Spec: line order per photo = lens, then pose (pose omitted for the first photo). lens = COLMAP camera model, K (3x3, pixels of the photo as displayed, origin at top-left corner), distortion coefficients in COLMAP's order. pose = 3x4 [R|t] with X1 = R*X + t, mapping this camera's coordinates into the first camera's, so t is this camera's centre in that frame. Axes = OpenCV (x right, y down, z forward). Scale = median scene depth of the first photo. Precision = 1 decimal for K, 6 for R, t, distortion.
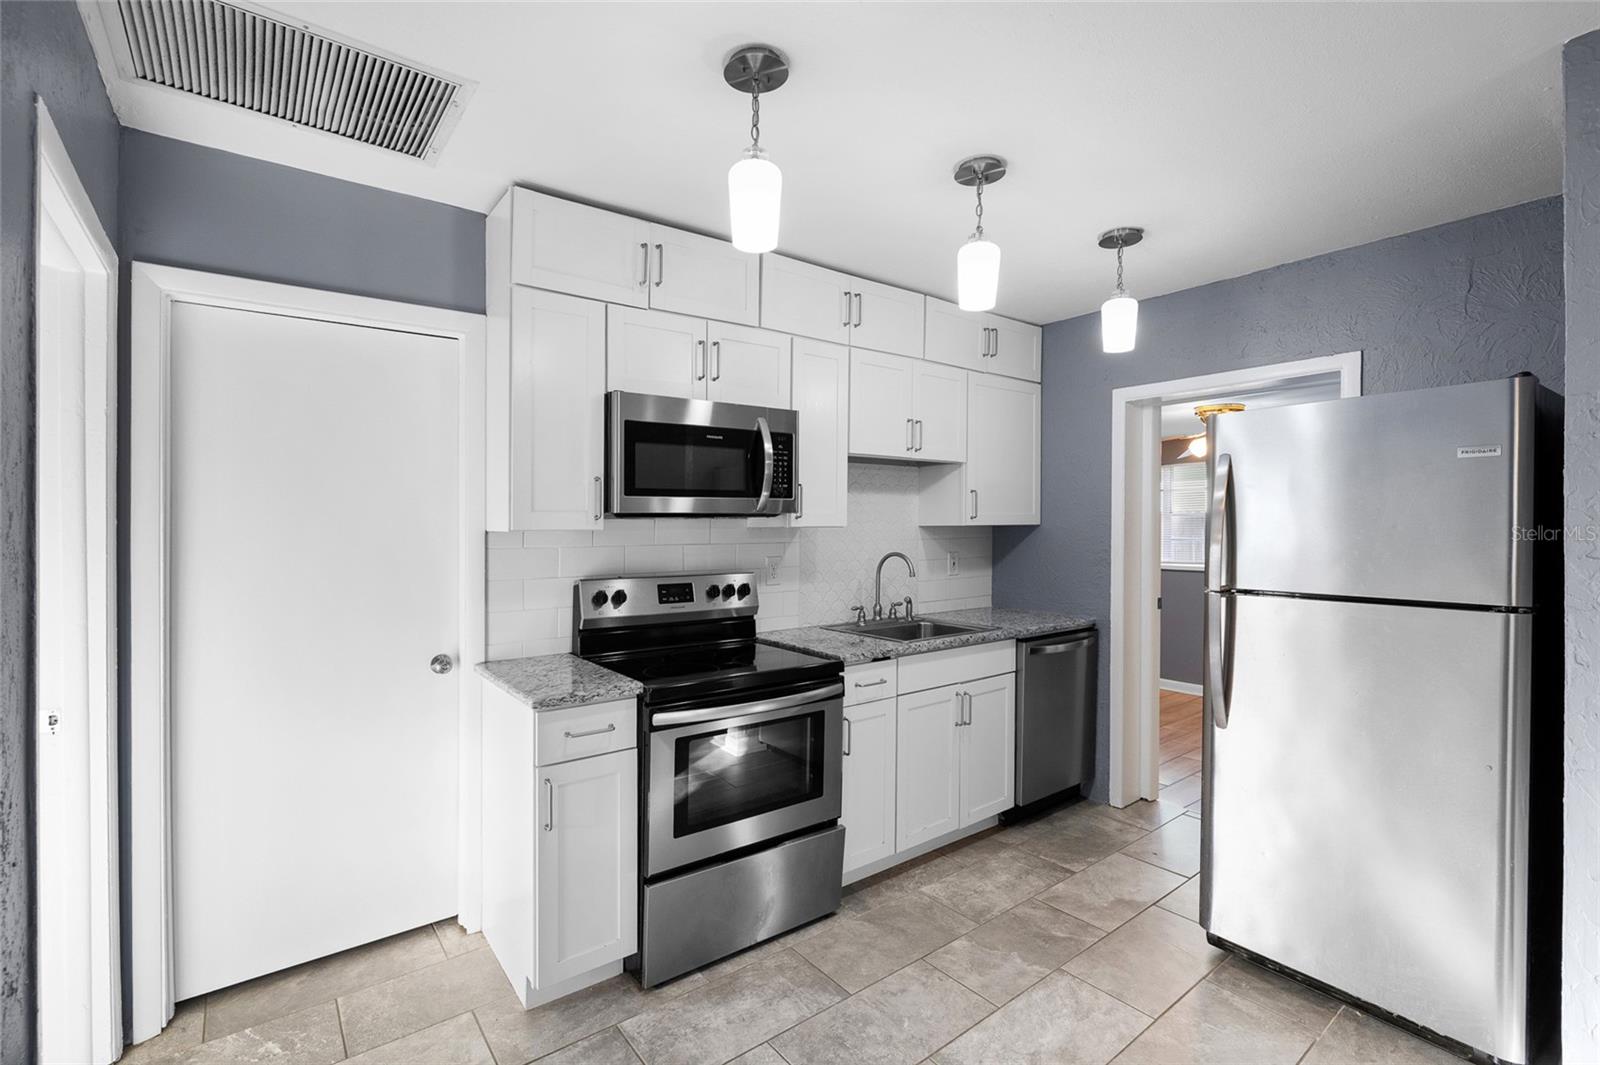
lens RADIAL K [[720.2, 0, 796.6], [0, 720.2, 524.6], [0, 0, 1]] dist [-0.003442, 0.000208]
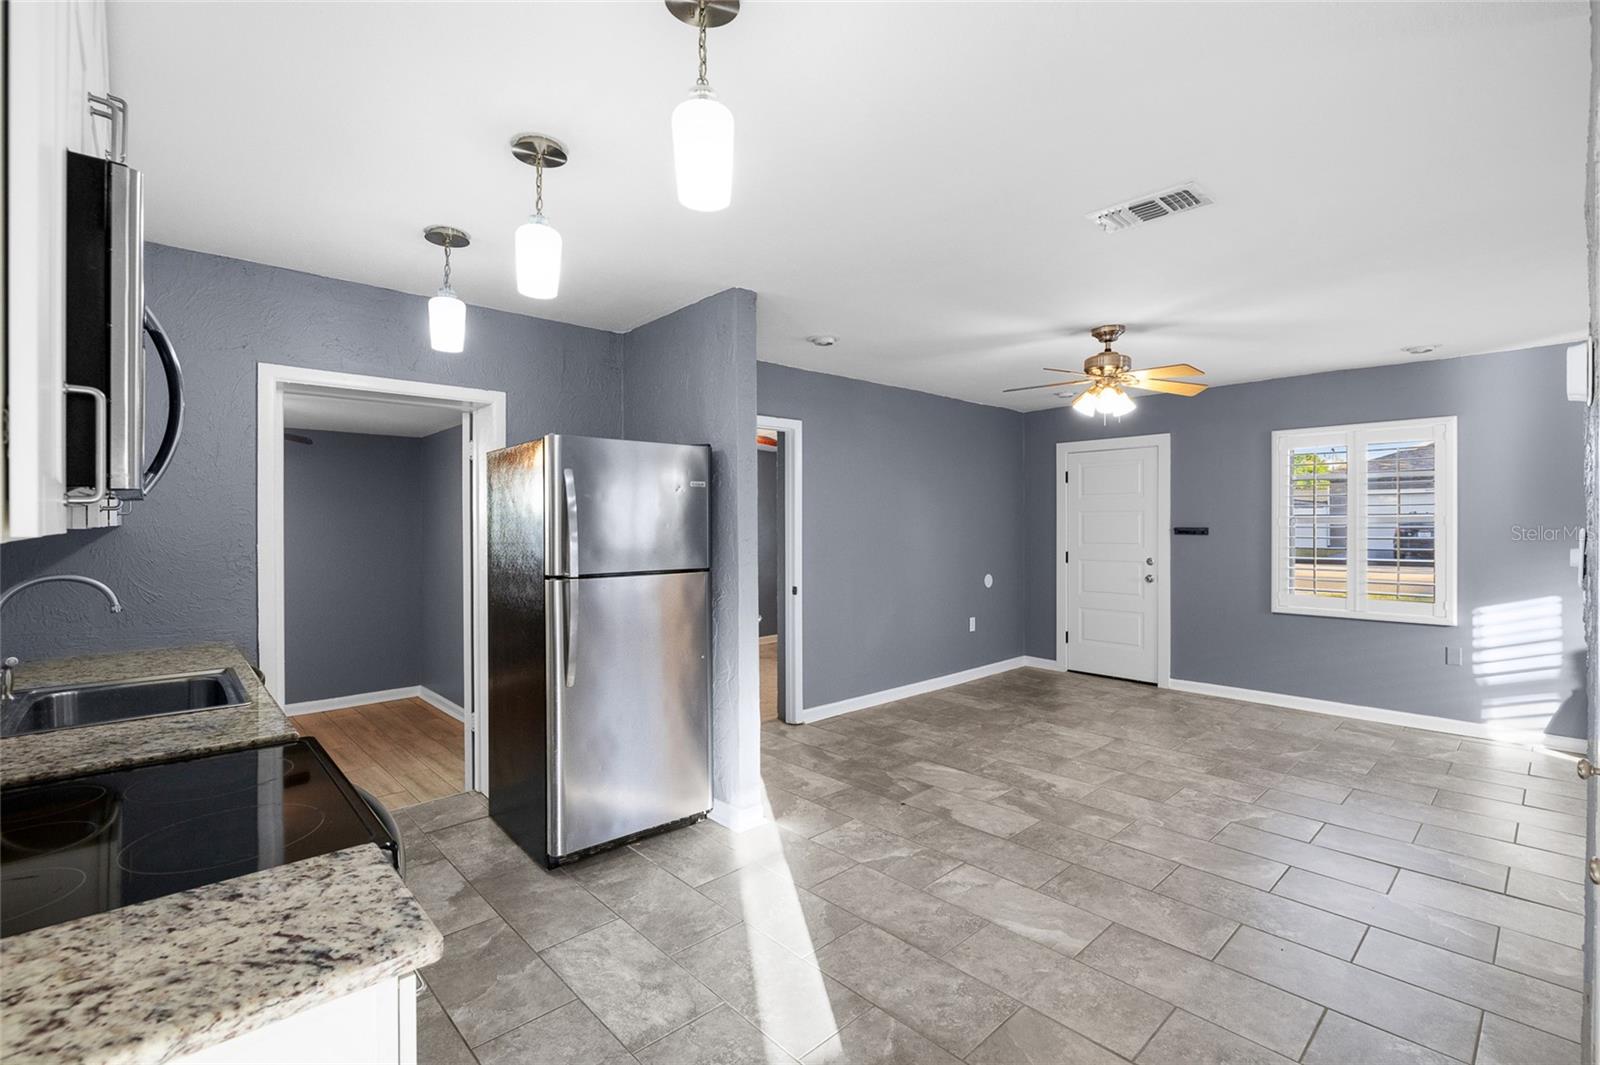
lens RADIAL K [[720.2, 0, 797.3], [0, 720.2, 528.3], [0, 0, 1]] dist [-0.003442, 0.000208]
pose [[-0.078192, 0.000030, 0.996938, -0.647633], [0.018815, 0.999822, 0.001446, 0.019193], [-0.996761, 0.018870, -0.078179, 0.666391]]
